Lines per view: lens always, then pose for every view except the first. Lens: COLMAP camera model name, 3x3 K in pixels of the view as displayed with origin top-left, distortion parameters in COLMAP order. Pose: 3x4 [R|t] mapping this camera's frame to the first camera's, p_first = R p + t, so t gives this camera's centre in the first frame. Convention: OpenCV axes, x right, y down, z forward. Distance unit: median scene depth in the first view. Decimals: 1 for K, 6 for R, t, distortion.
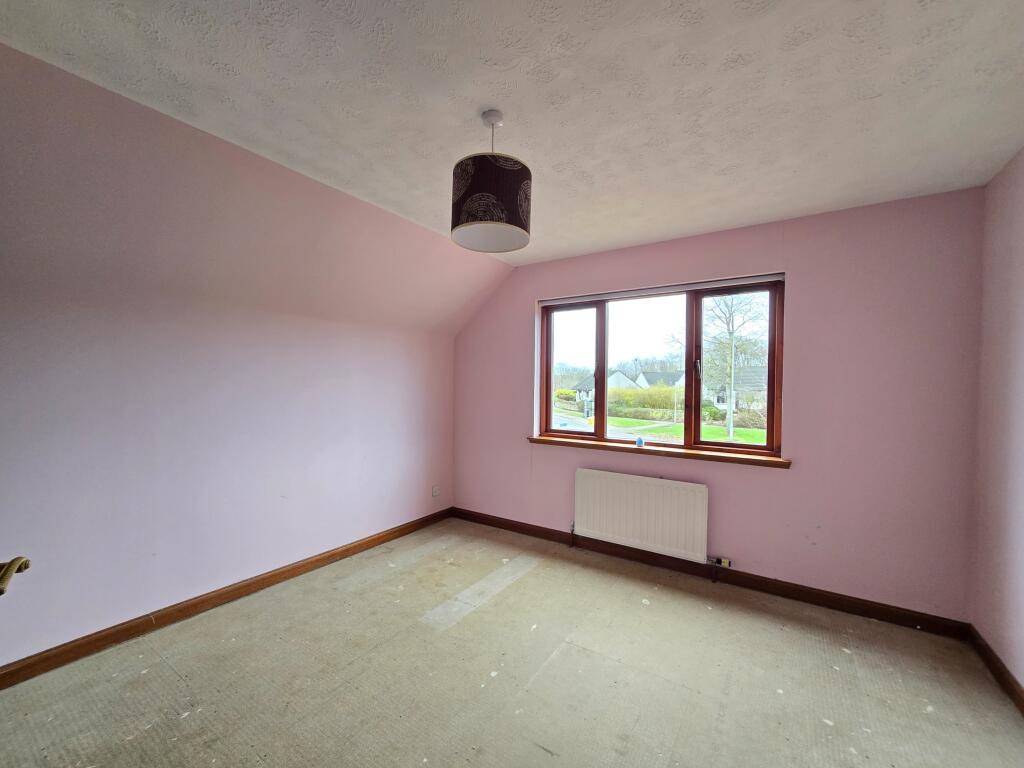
lens RADIAL K [[420.9, 0, 506.7], [0, 420.9, 390.6], [0, 0, 1]] dist [0.000066, -0.000022]
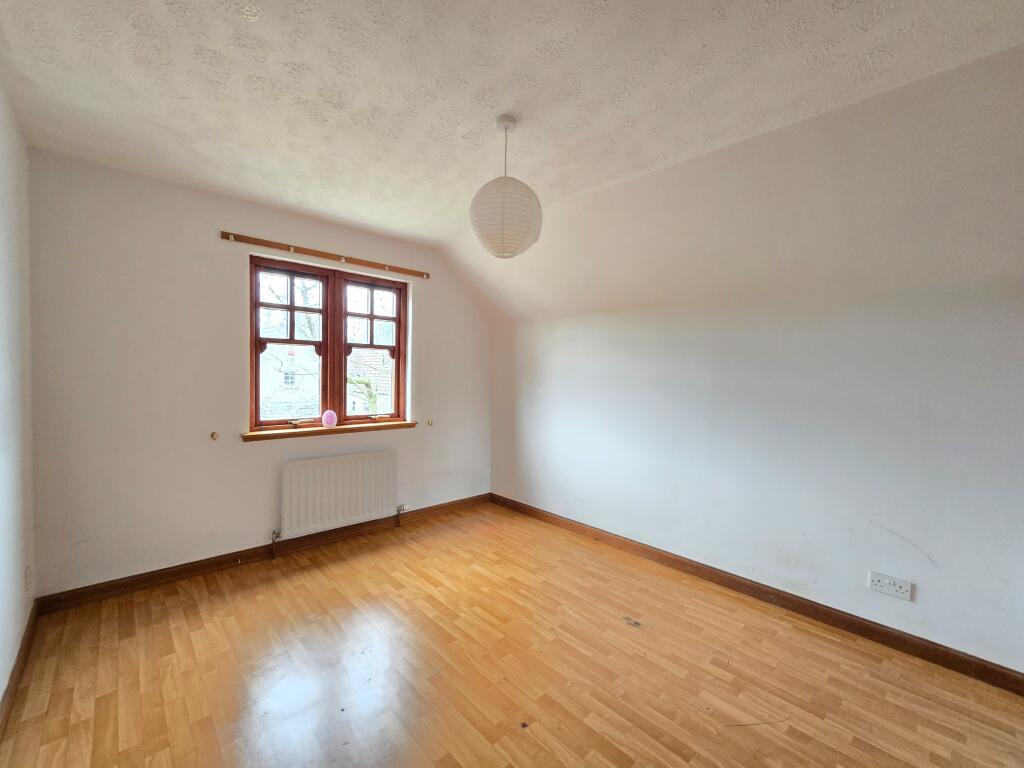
lens RADIAL K [[410.3, 0, 512.0], [0, 410.3, 384.0], [0, 0, 1]] dist [-0.001078, -0.000100]
pose [[0.216684, -0.034891, 0.975618, -0.539397], [-0.007537, 0.999272, 0.037410, -0.009518], [-0.976213, -0.015459, 0.216263, 0.376792]]
